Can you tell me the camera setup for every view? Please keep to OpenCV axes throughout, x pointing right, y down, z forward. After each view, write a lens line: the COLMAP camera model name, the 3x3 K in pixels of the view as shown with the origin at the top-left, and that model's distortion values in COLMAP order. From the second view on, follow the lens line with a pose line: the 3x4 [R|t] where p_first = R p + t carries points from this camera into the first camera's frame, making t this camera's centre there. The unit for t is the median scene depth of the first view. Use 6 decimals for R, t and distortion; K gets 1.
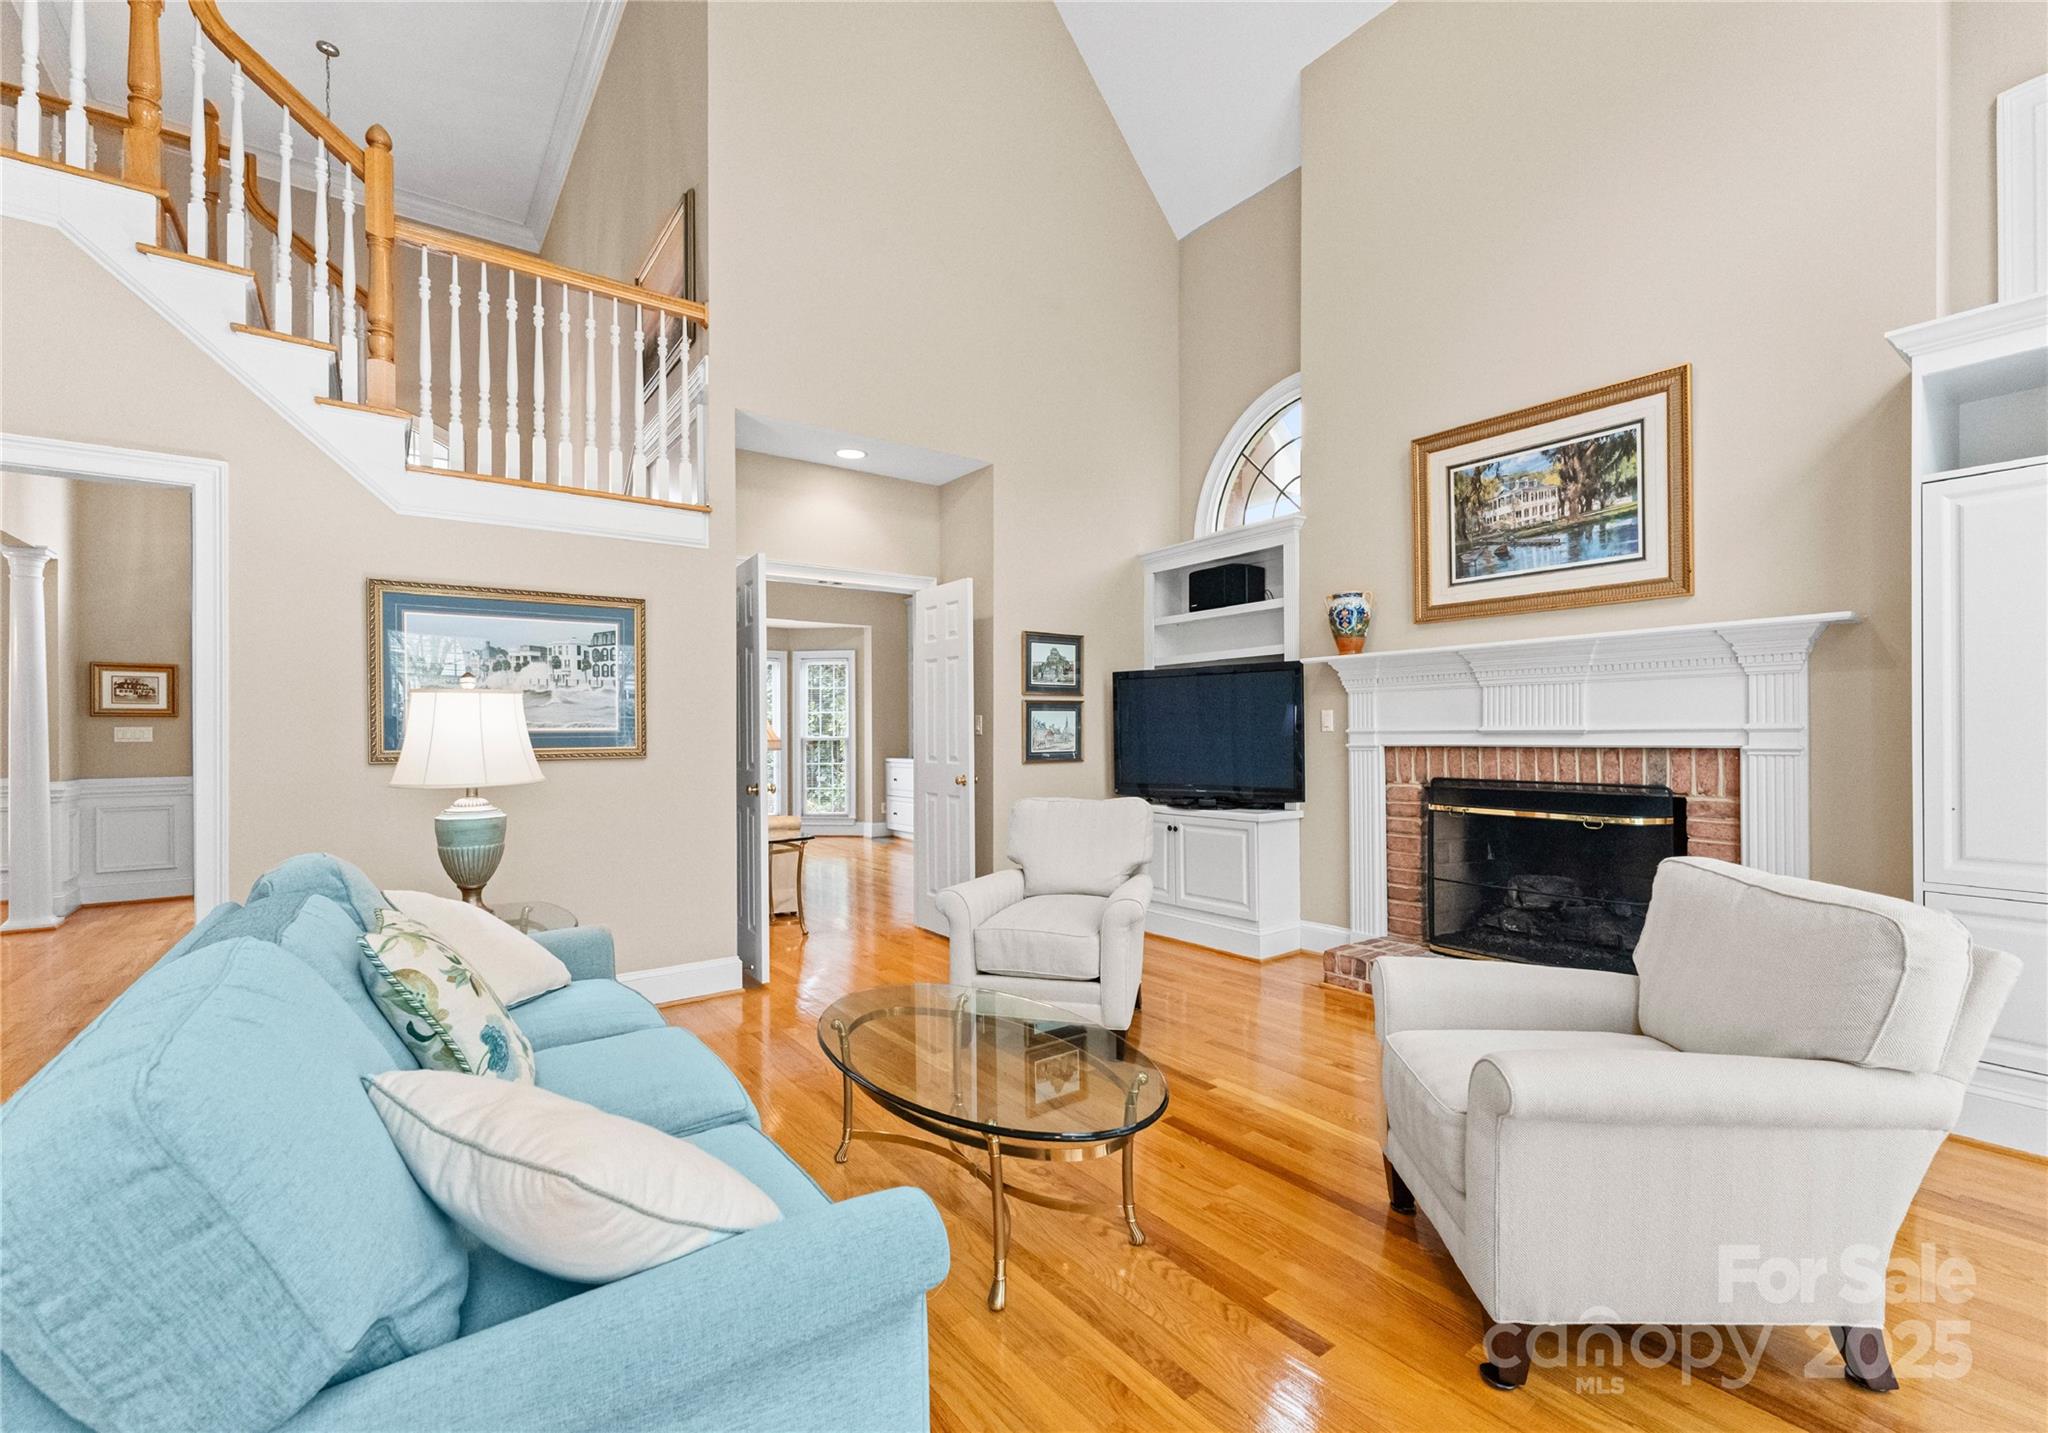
lens RADIAL K [[896.9, 0, 1049.6], [0, 896.9, 723.9], [0, 0, 1]] dist [0.001199, -0.000366]
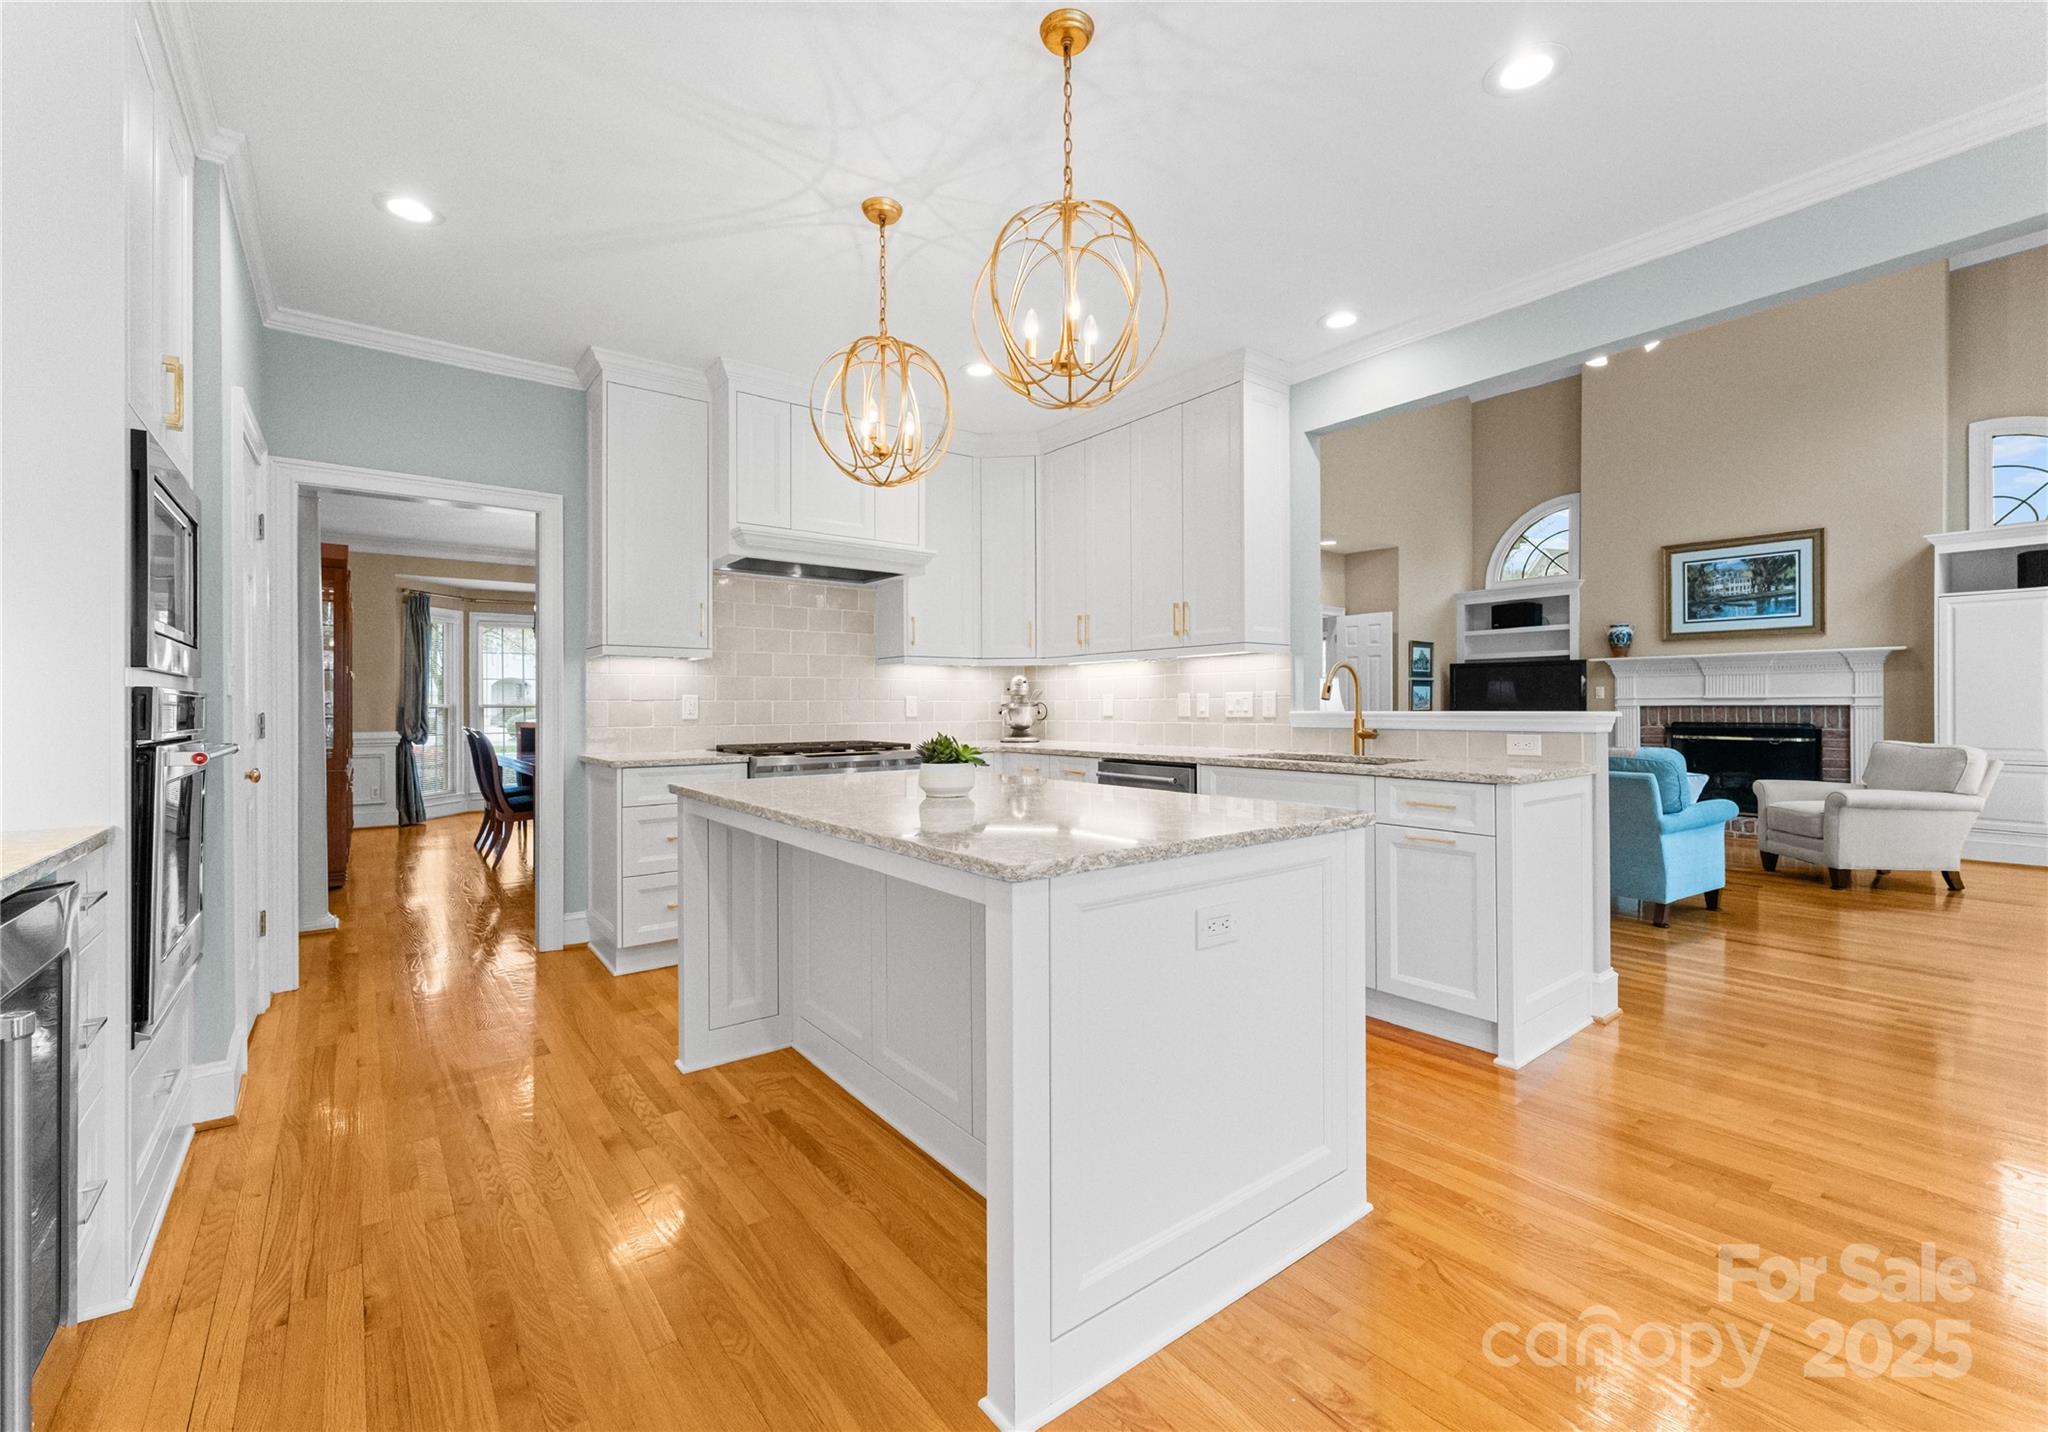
lens RADIAL K [[884.1, 0, 1020.9], [0, 884.1, 694.5], [0, 0, 1]] dist [0.001704, -0.000146]
pose [[0.999878, 0.006014, -0.014435, -1.006494], [-0.006044, 0.999980, -0.002049, 0.013693], [0.014422, 0.002136, 0.999894, -0.979344]]
